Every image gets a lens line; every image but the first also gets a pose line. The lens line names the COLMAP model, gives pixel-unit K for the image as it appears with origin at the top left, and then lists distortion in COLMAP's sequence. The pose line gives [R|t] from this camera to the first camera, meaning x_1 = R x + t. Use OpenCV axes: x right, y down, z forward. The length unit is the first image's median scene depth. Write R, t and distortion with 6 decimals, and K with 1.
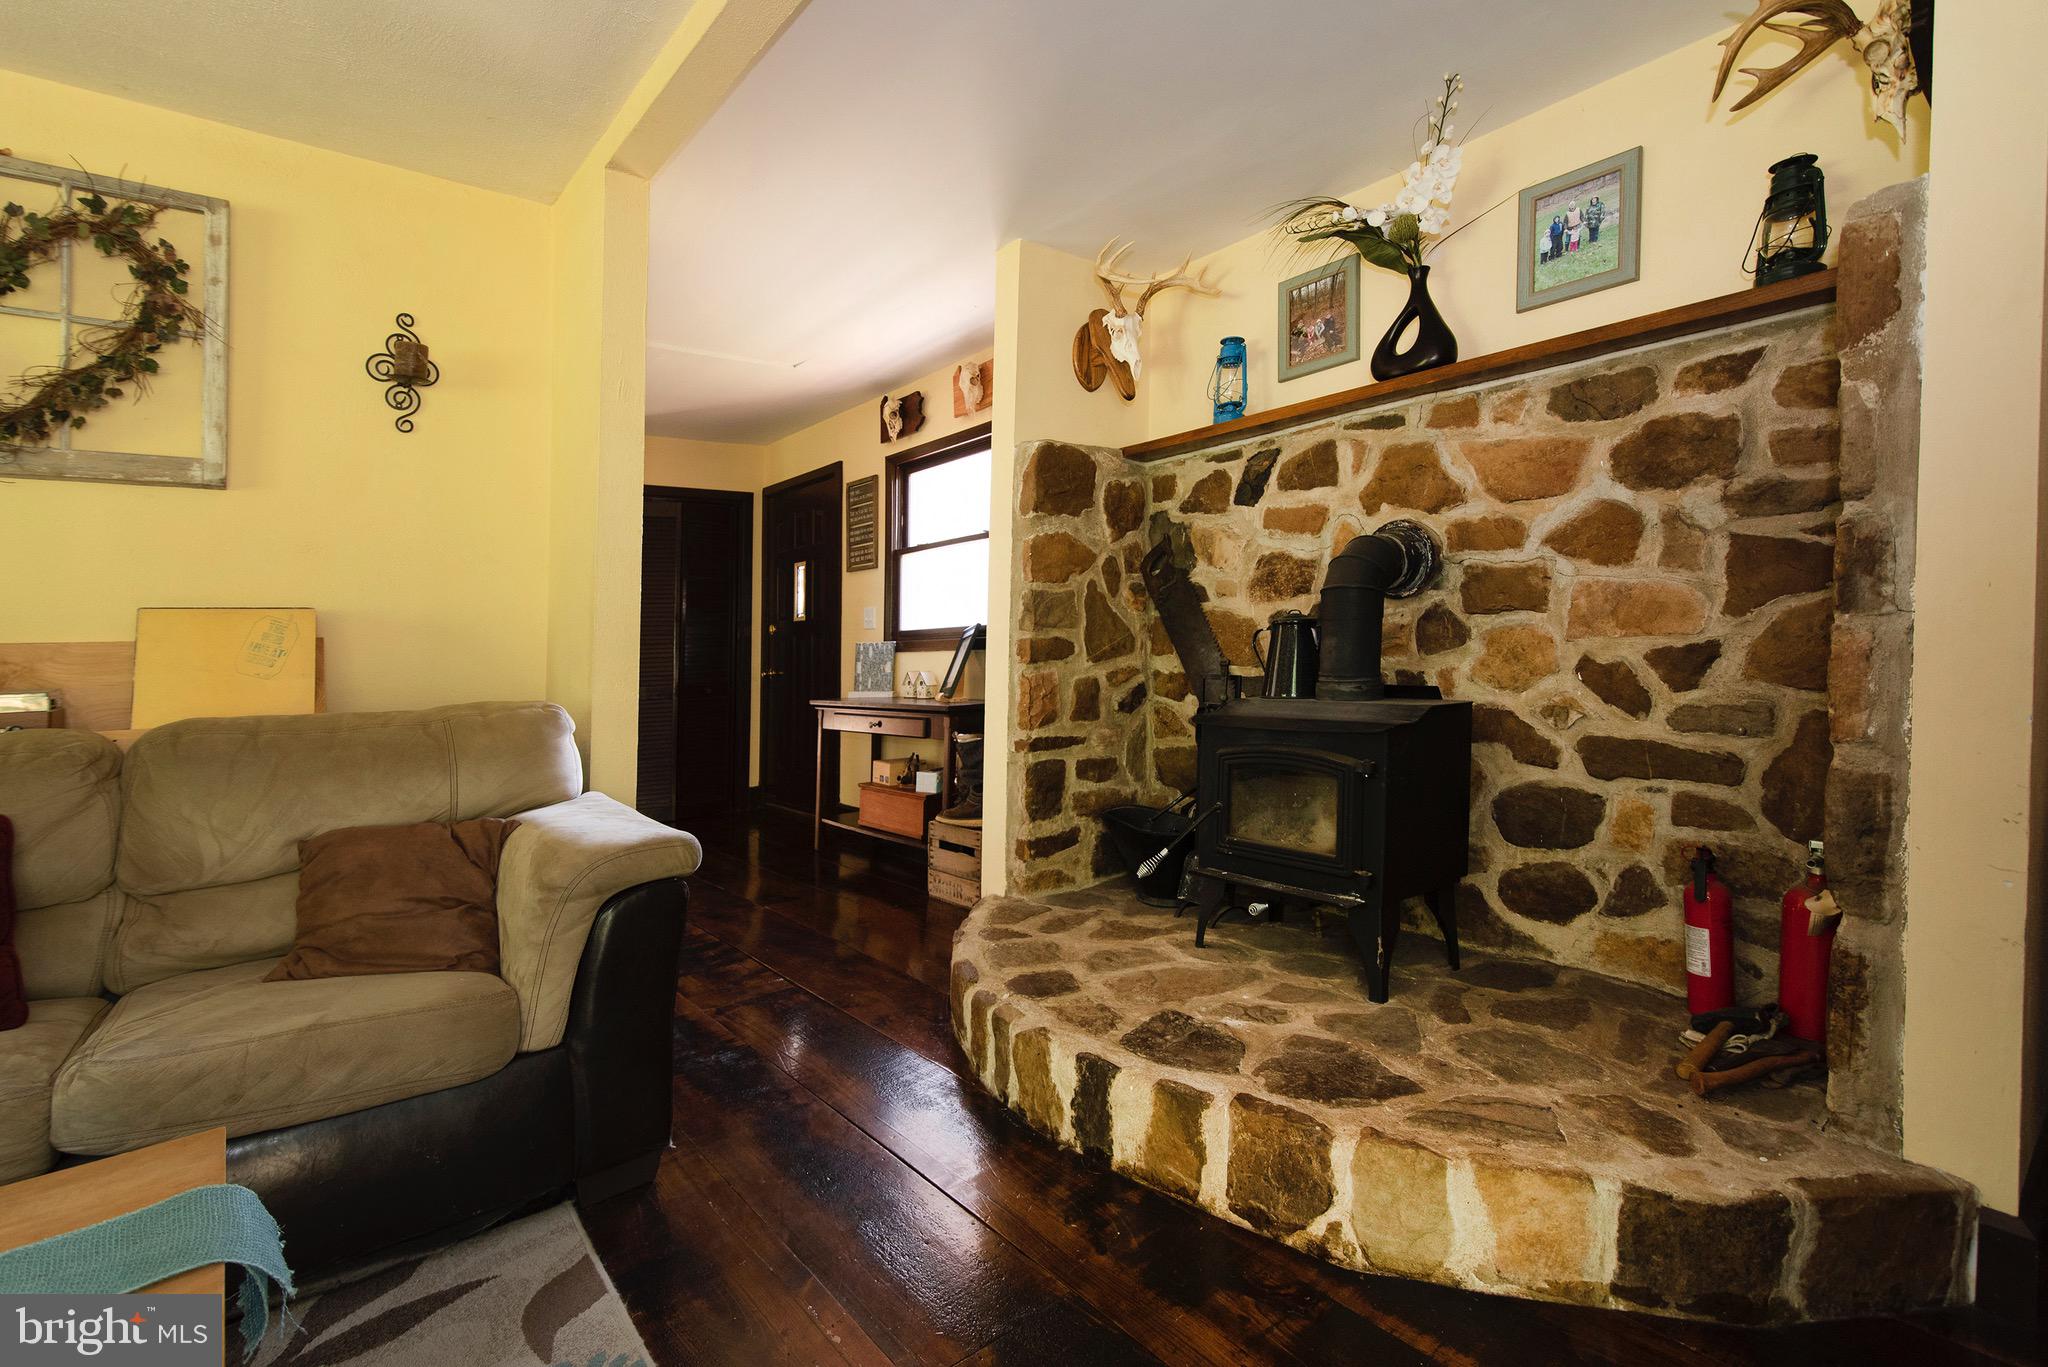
lens RADIAL K [[923.0, 0, 1021.9], [0, 923.0, 645.7], [0, 0, 1]] dist [0.021696, -0.000481]
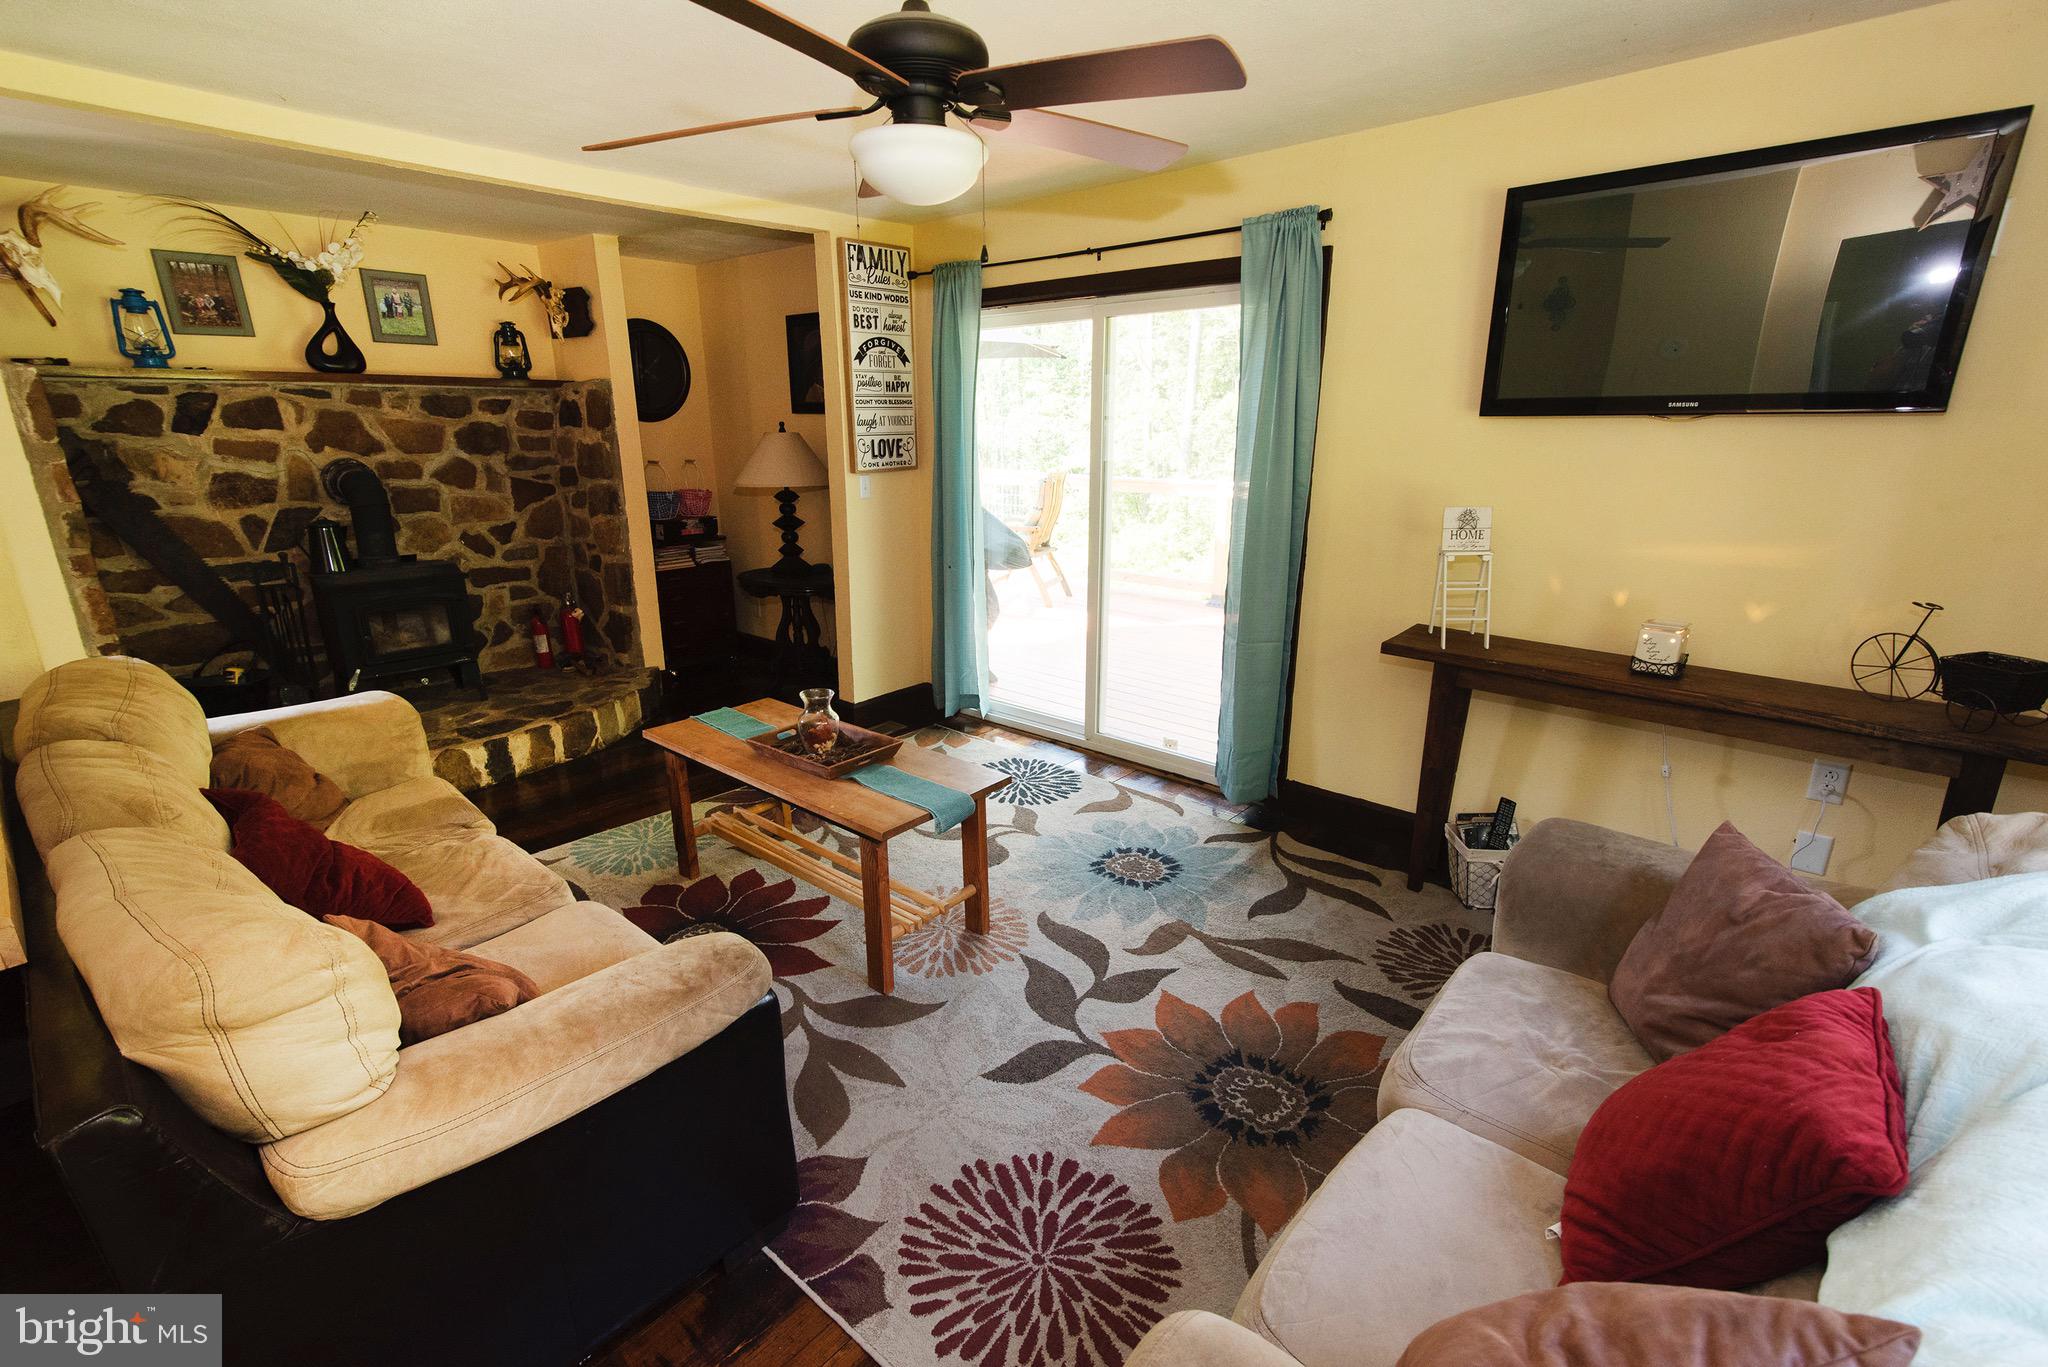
lens RADIAL K [[923.0, 0, 1016.6], [0, 923.0, 667.1], [0, 0, 1]] dist [0.021696, -0.000481]
pose [[-0.155302, -0.235005, 0.959507, -1.680278], [0.000877, 0.971259, 0.238025, -0.190893], [-0.987867, 0.037808, -0.150632, 0.073982]]
